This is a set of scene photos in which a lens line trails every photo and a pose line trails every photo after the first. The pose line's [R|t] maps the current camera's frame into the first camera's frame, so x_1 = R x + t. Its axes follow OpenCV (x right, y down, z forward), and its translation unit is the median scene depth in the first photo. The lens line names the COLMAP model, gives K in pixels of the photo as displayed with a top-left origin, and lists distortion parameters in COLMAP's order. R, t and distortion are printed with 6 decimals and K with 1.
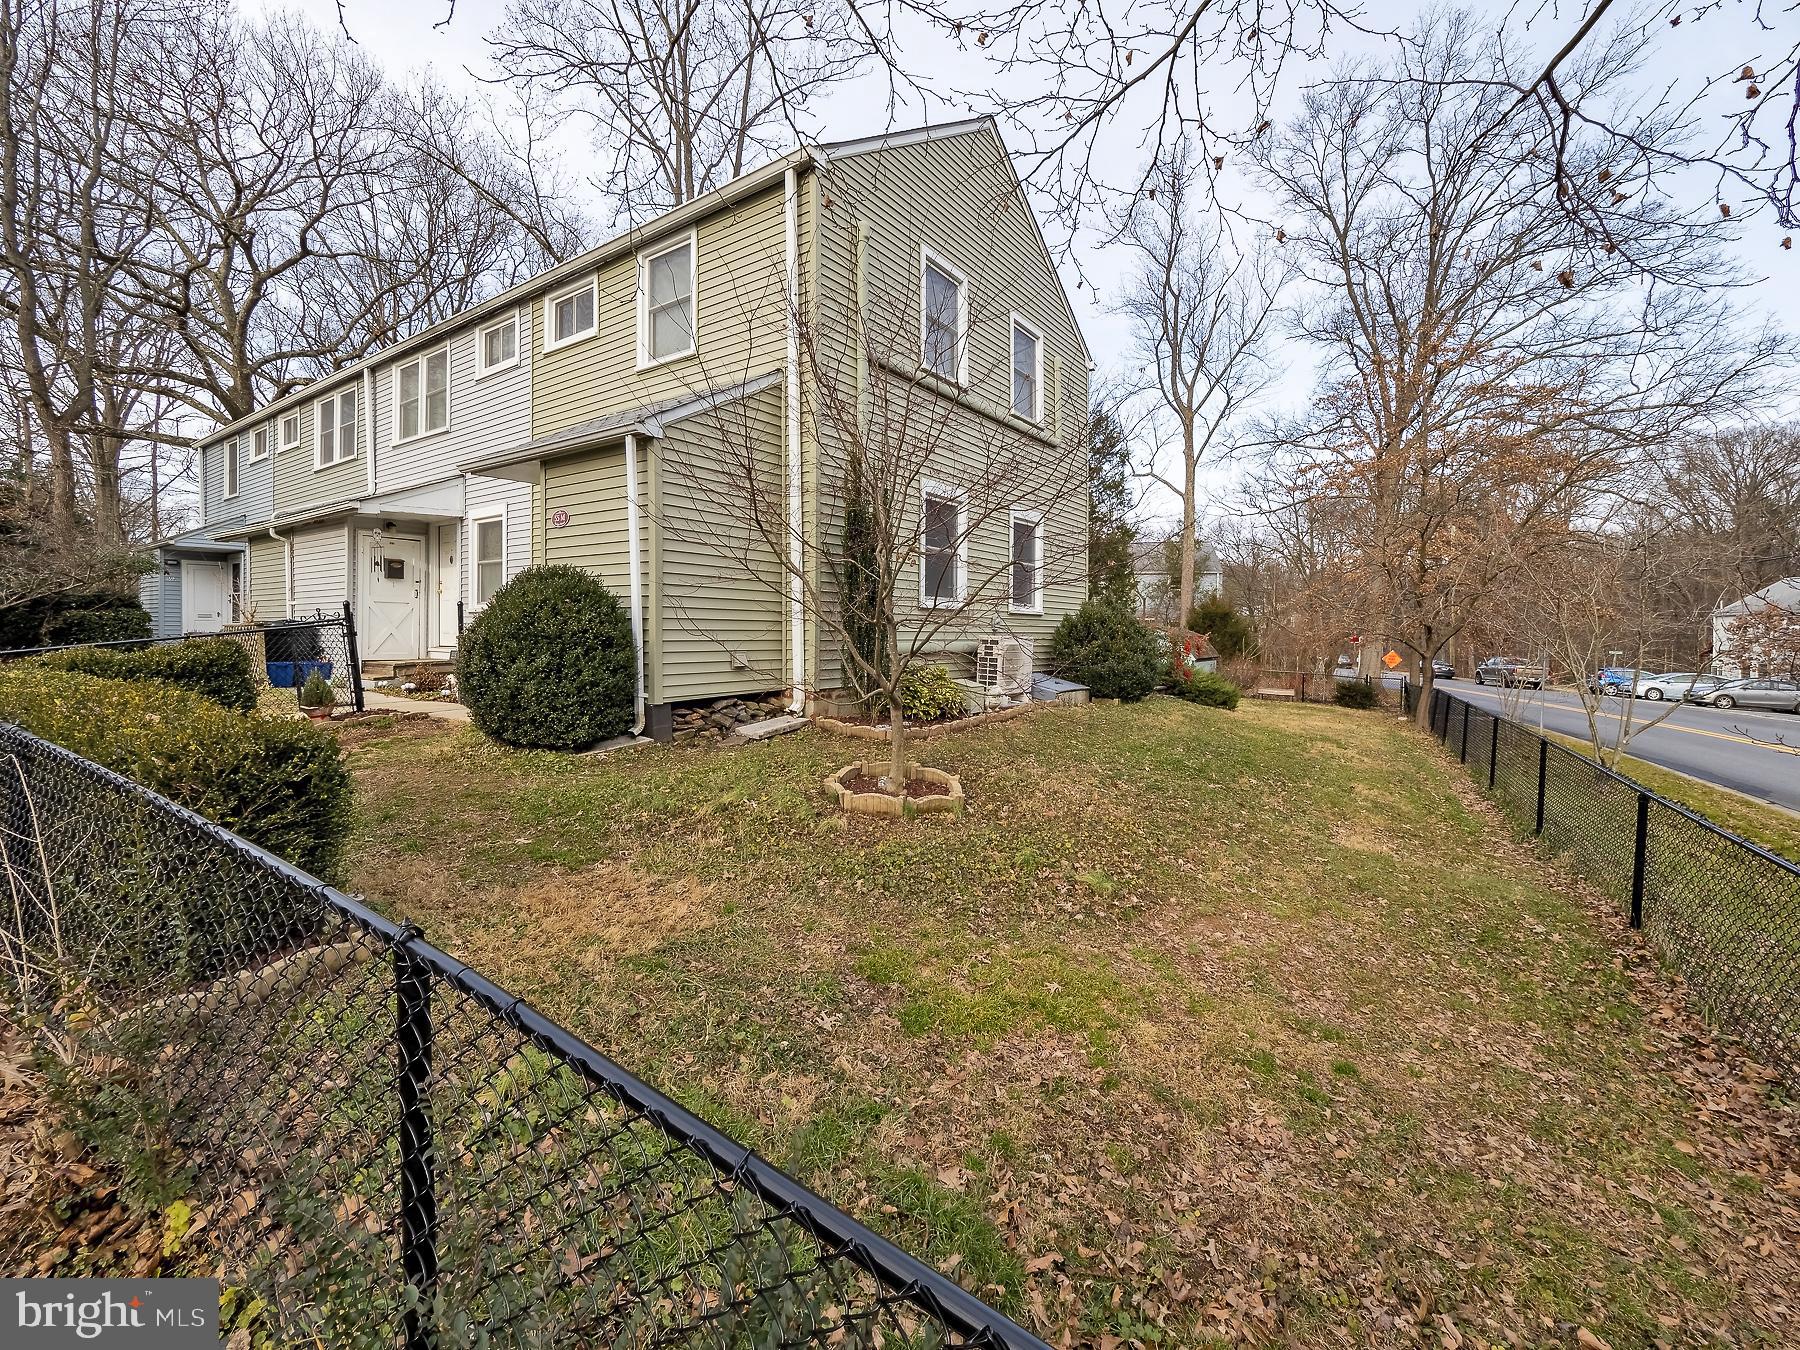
lens RADIAL K [[764.3, 0, 967.9], [0, 764.3, 640.9], [0, 0, 1]] dist [-0.000149, -0.004180]
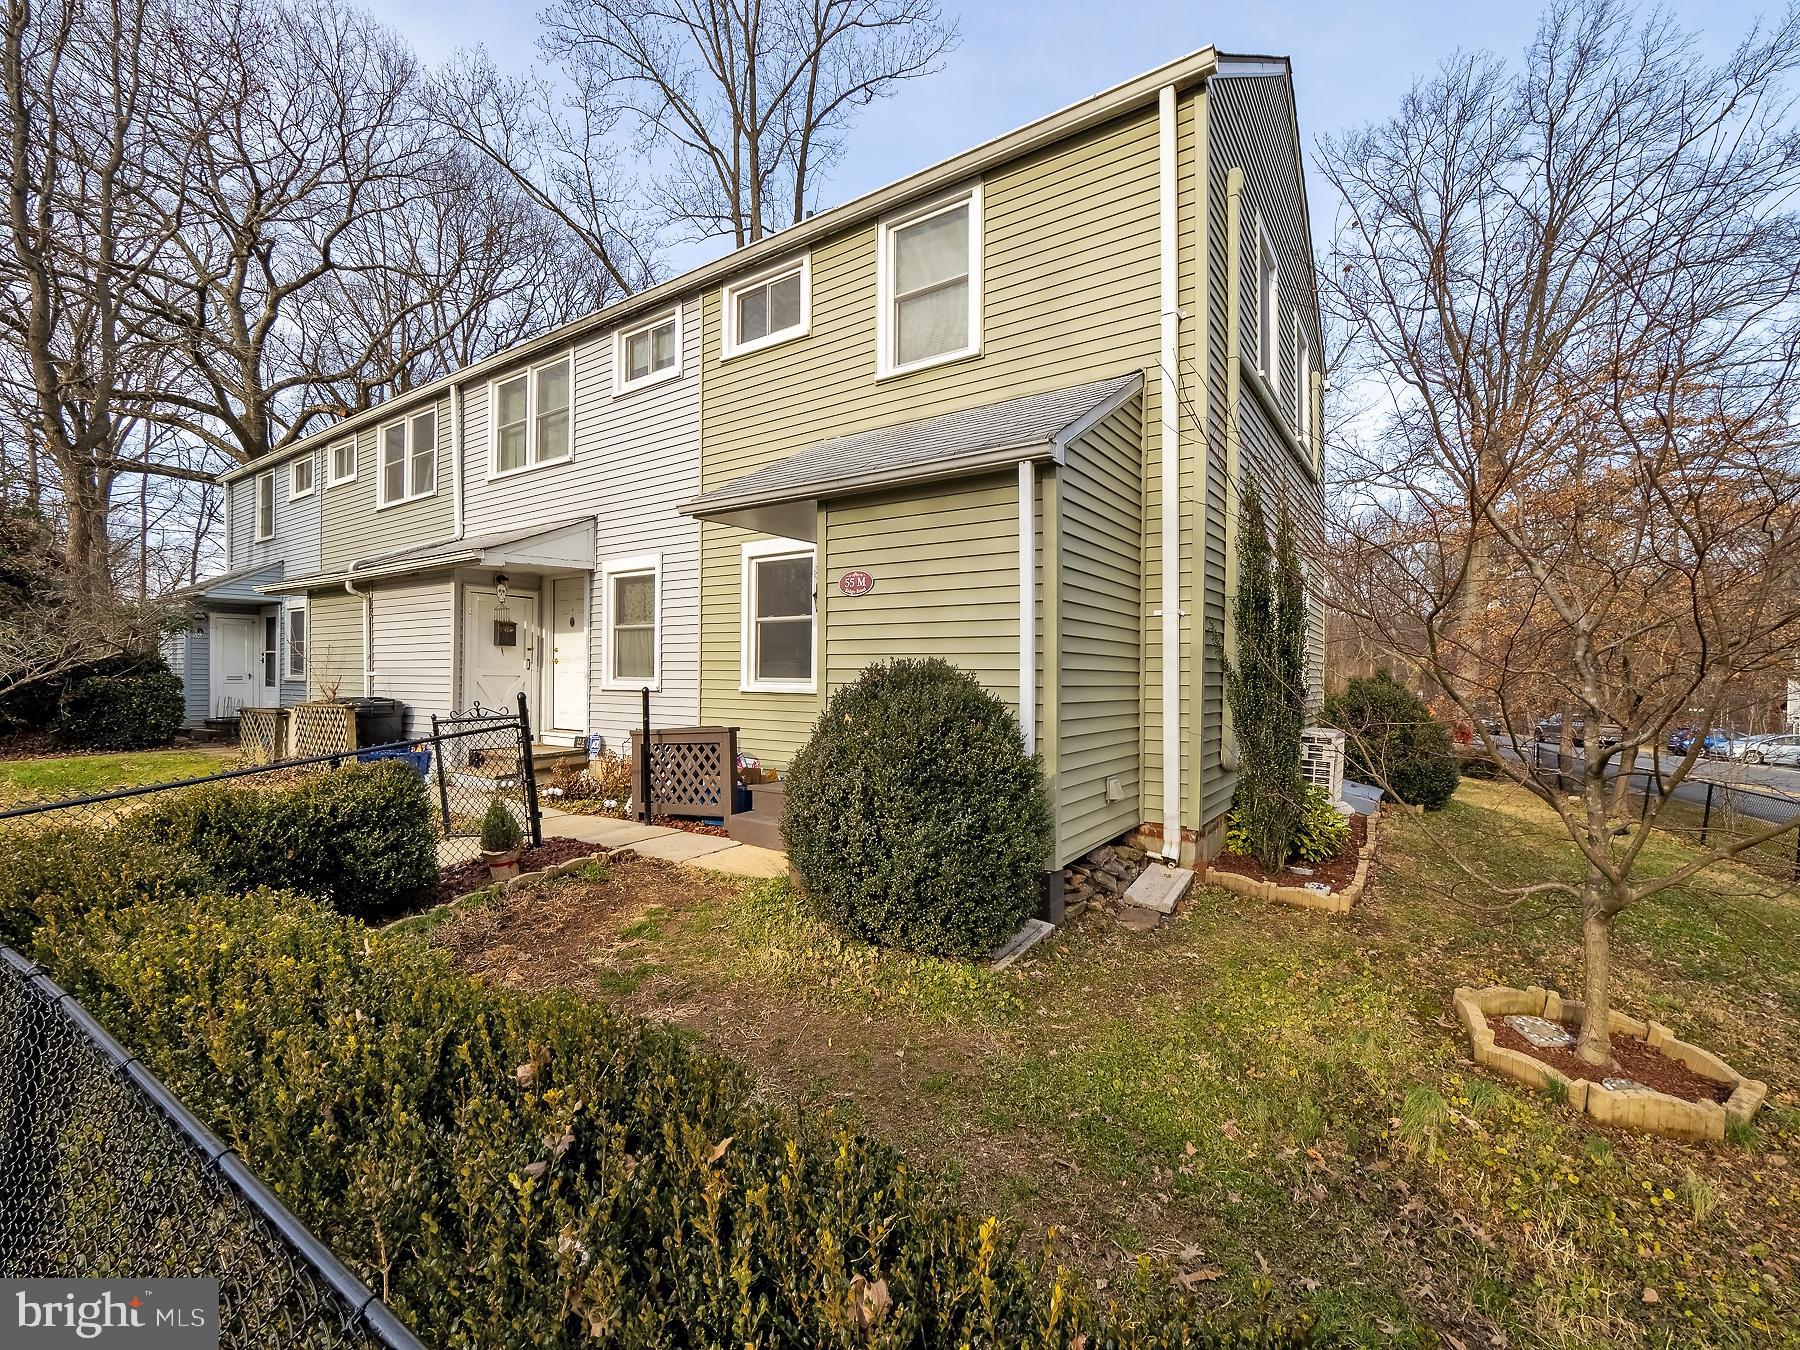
lens RADIAL K [[764.3, 0, 895.6], [0, 764.3, 677.4], [0, 0, 1]] dist [-0.000149, -0.004180]
pose [[0.999825, 0.006418, -0.017556, -0.303236], [-0.006461, 0.999976, -0.002365, -0.045429], [0.017541, 0.002478, 0.999843, 0.192180]]
